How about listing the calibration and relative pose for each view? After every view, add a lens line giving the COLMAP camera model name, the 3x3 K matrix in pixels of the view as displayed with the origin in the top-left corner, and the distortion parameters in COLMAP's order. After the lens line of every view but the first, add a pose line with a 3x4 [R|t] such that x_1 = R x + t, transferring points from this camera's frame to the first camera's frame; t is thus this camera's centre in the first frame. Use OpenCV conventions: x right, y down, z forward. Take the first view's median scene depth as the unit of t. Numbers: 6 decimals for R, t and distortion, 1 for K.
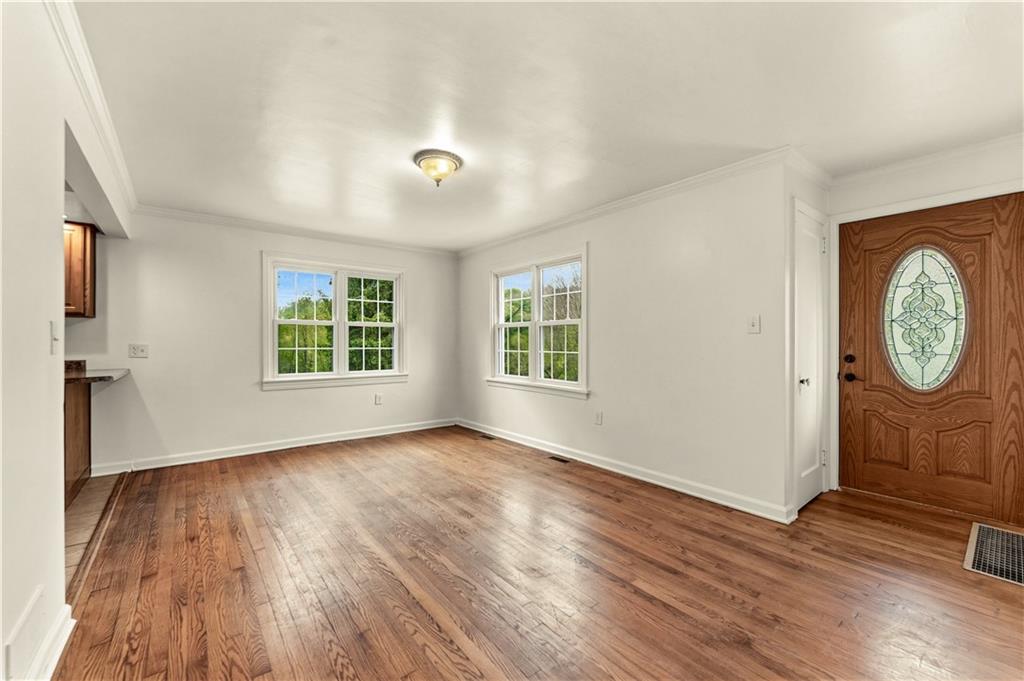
lens RADIAL K [[414.7, 0, 510.0], [0, 414.7, 341.3], [0, 0, 1]] dist [-0.001354, -0.000751]
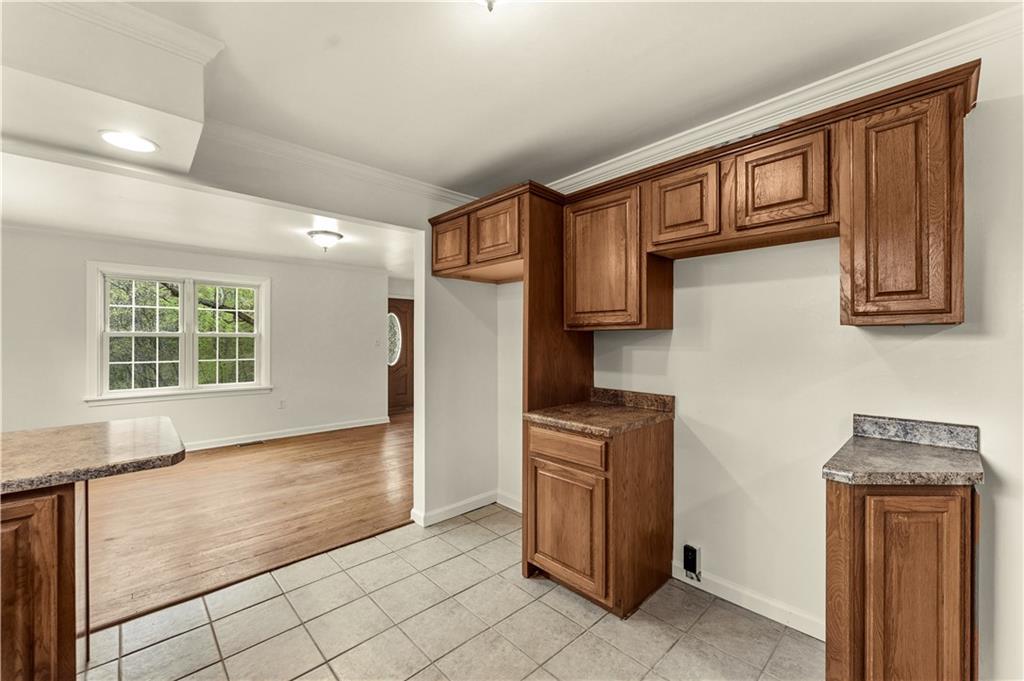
lens RADIAL K [[414.7, 0, 513.5], [0, 414.7, 331.2], [0, 0, 1]] dist [-0.001354, -0.000751]
pose [[-0.080684, 0.020843, 0.996522, -1.264965], [-0.003764, 0.999768, -0.021216, -0.037087], [-0.996733, -0.005463, -0.080587, 0.316528]]
